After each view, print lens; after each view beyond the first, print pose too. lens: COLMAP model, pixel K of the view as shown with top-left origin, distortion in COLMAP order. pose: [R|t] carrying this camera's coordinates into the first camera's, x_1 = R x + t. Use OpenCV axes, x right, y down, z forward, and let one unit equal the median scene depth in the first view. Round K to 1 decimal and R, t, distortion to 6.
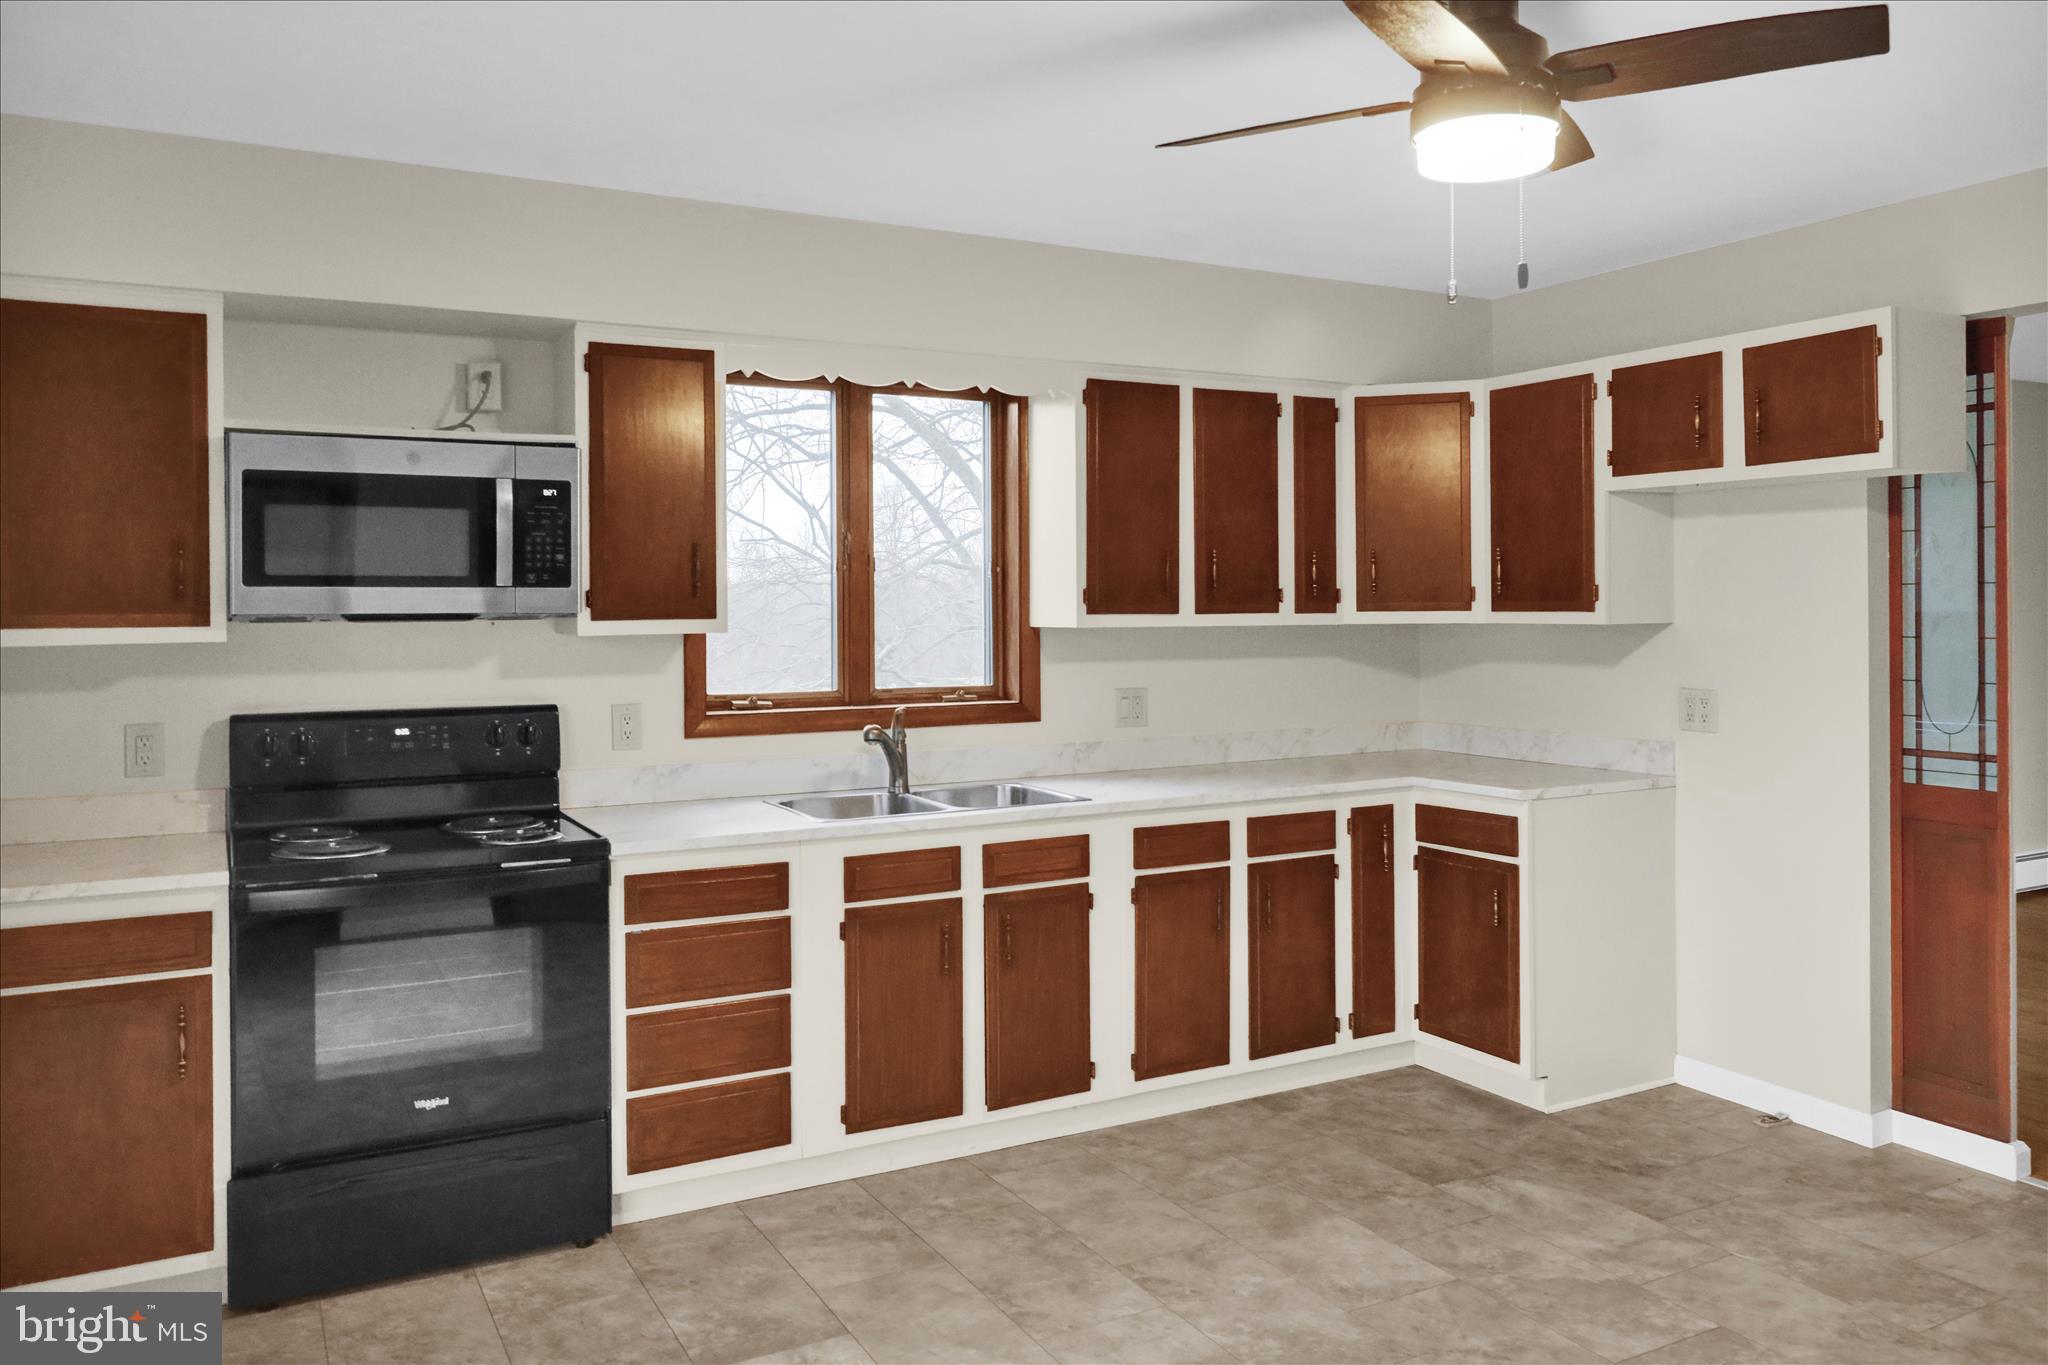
lens RADIAL K [[1484.8, 0, 1033.8], [0, 1484.8, 639.2], [0, 0, 1]] dist [0.002415, 0.006003]
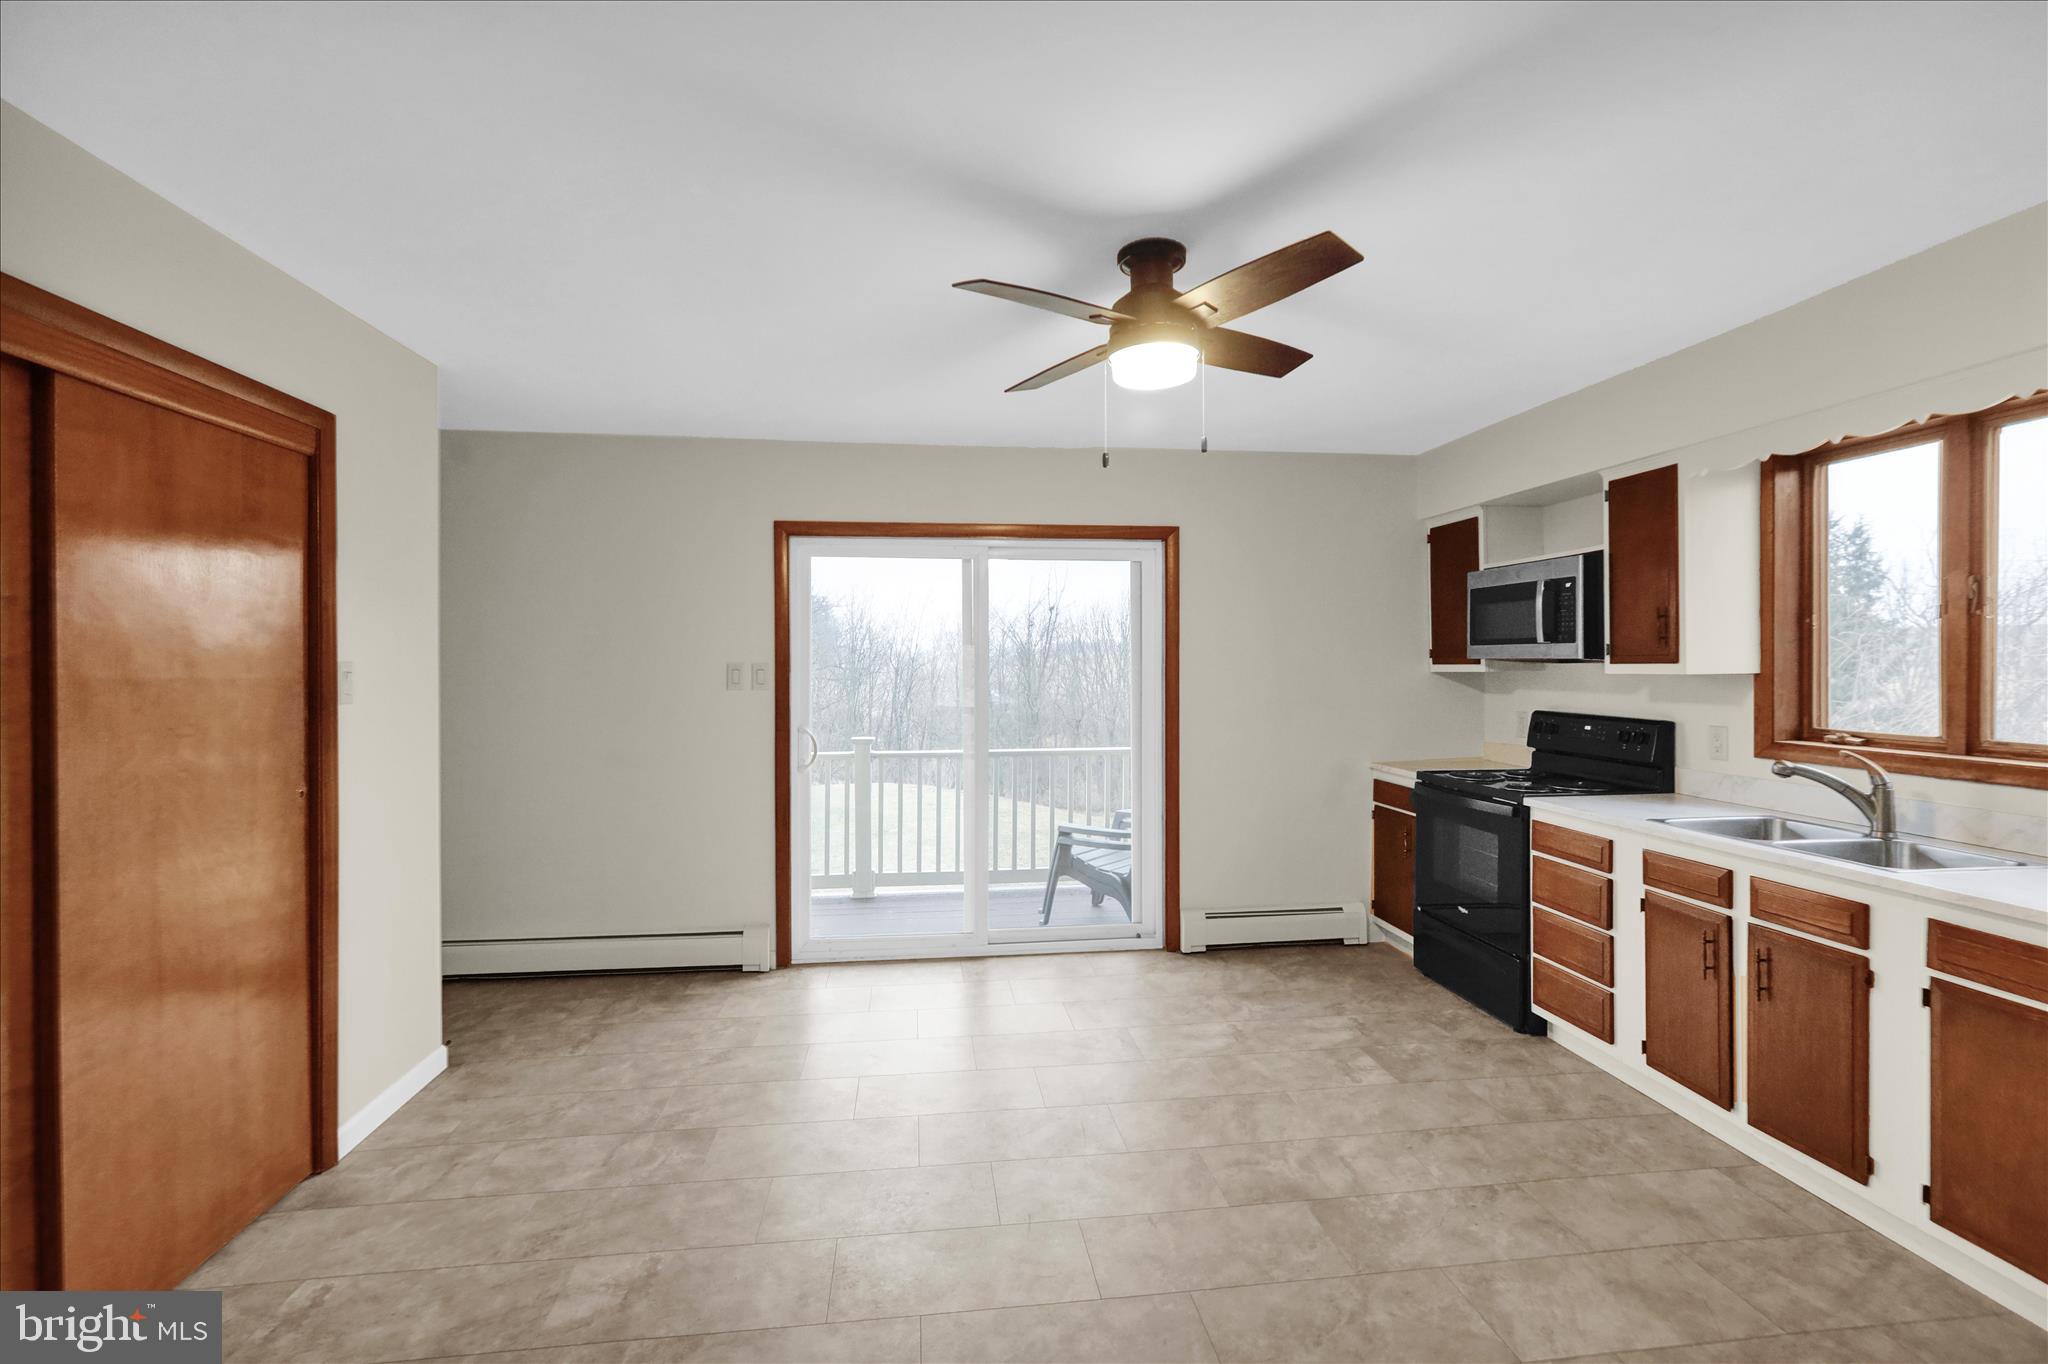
lens RADIAL K [[962.2, 0, 1040.6], [0, 962.2, 687.8], [0, 0, 1]] dist [0.017086, 0.000864]
pose [[-0.366782, 0.029864, -0.929827, 0.863306], [-0.005864, 0.999391, 0.034412, -0.021482], [0.930288, 0.018074, -0.366384, 0.829758]]
